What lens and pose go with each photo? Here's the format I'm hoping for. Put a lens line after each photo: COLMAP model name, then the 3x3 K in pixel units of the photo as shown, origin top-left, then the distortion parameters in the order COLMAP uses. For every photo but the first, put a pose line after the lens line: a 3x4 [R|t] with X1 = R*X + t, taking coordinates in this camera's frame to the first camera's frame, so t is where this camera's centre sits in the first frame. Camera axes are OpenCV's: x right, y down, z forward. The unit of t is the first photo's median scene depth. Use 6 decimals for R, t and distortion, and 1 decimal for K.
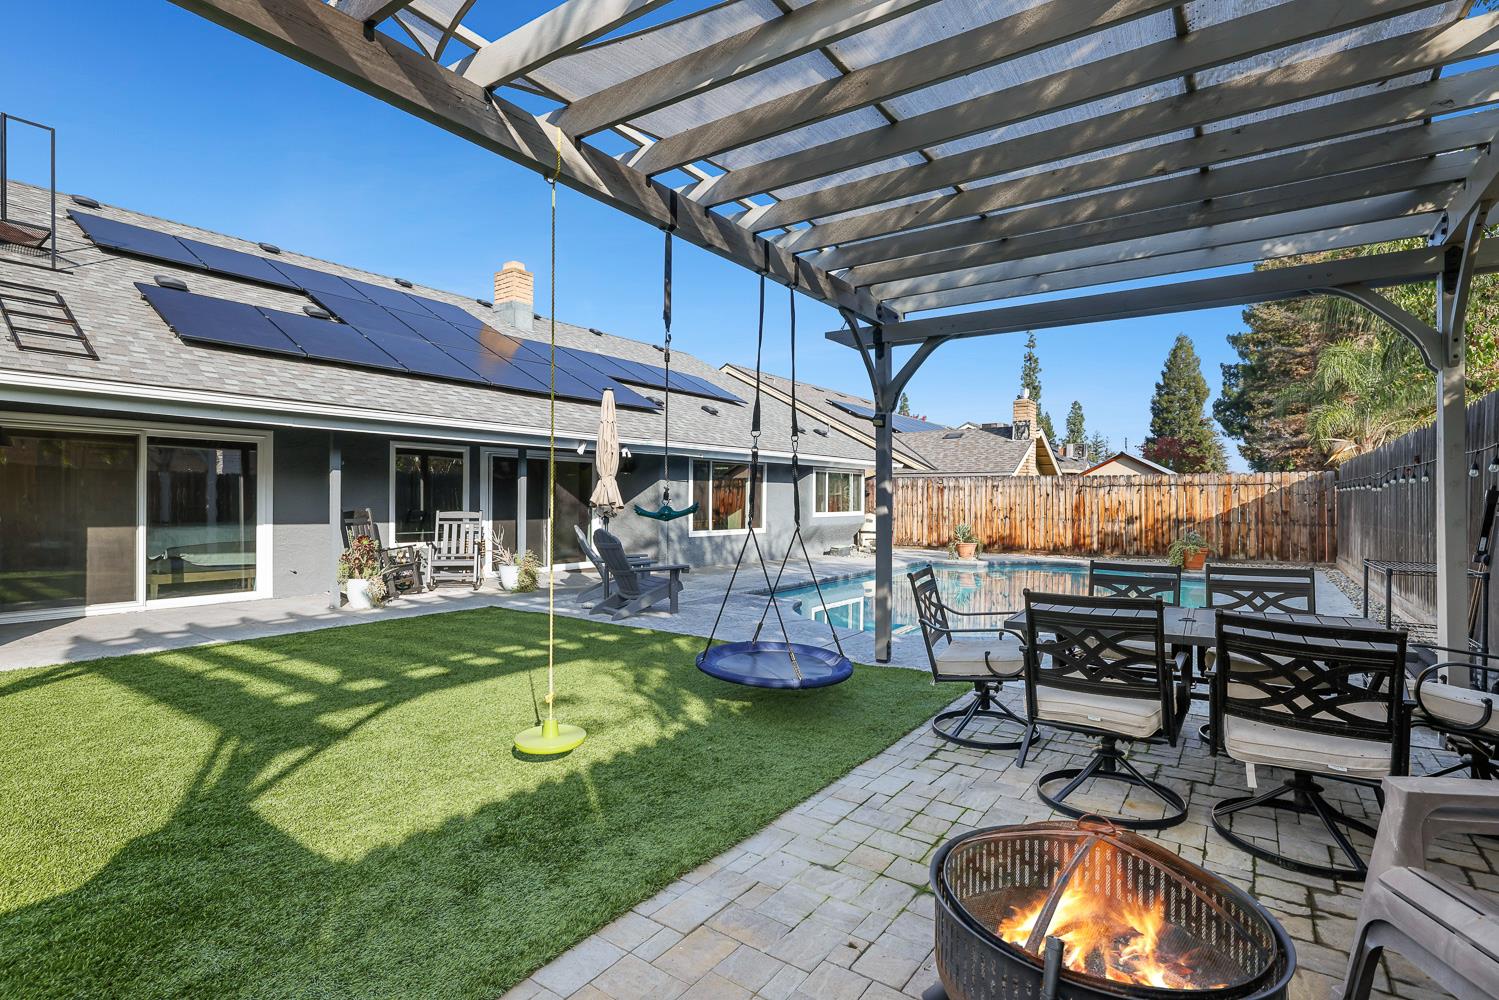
lens RADIAL K [[724.8, 0, 751.7], [0, 724.8, 503.7], [0, 0, 1]] dist [-0.006513, -0.000773]
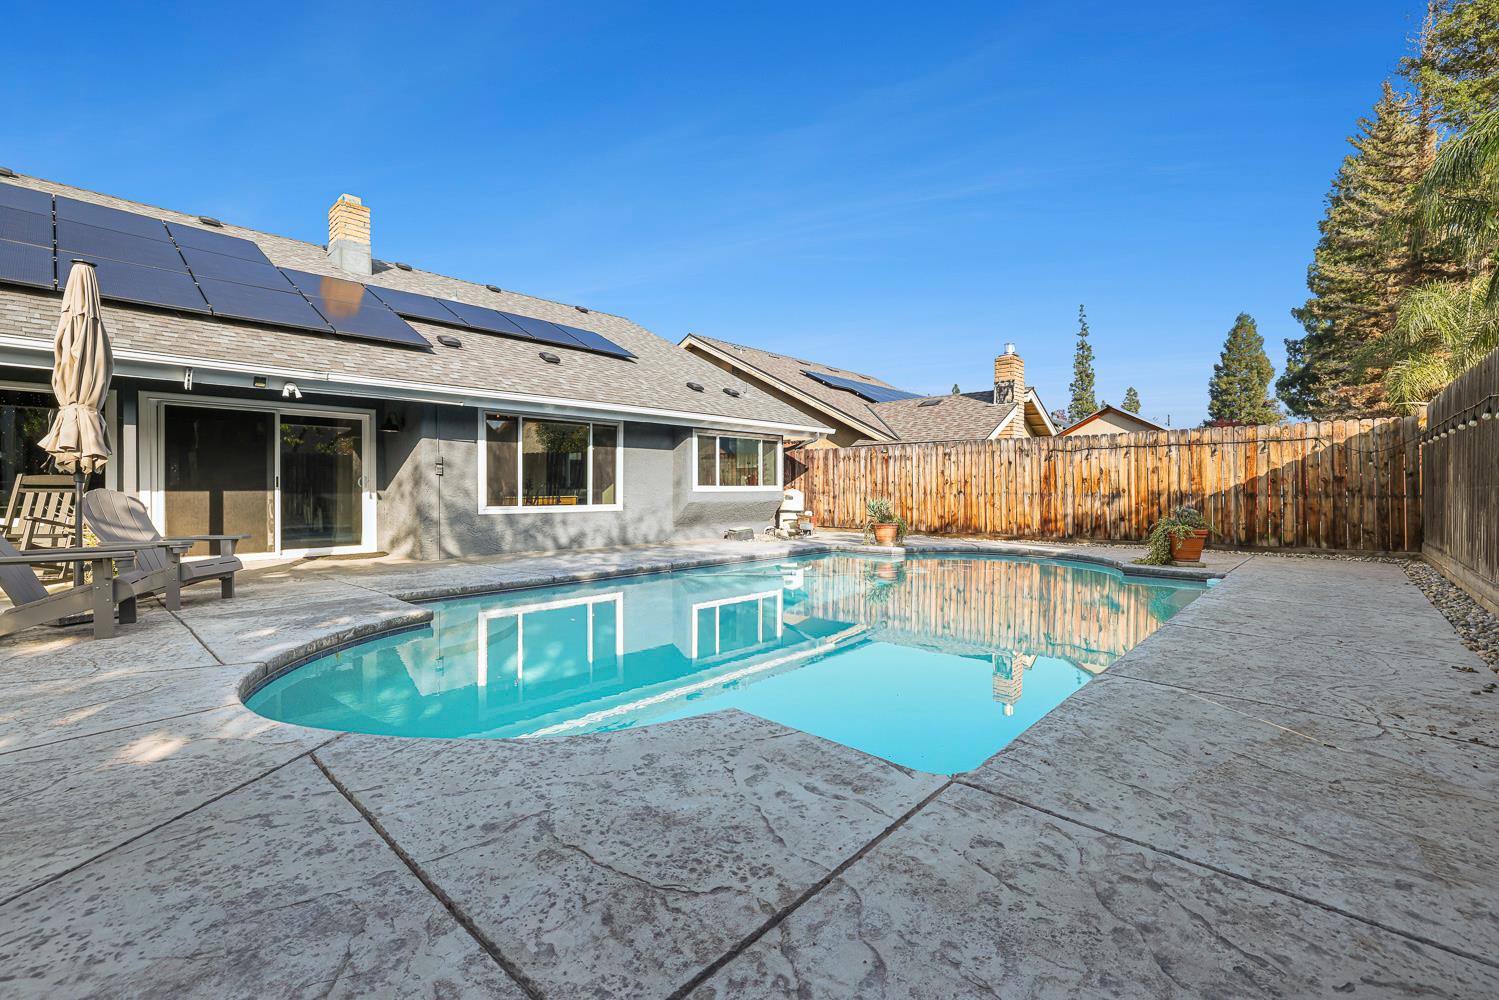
lens RADIAL K [[654.2, 0, 751.4], [0, 654.2, 494.5], [0, 0, 1]] dist [-0.000500, -0.000218]
pose [[0.993120, -0.005674, -0.116961, 0.217235], [0.005828, 0.999983, 0.000972, 0.019958], [0.116953, -0.001647, 0.993136, 0.267700]]
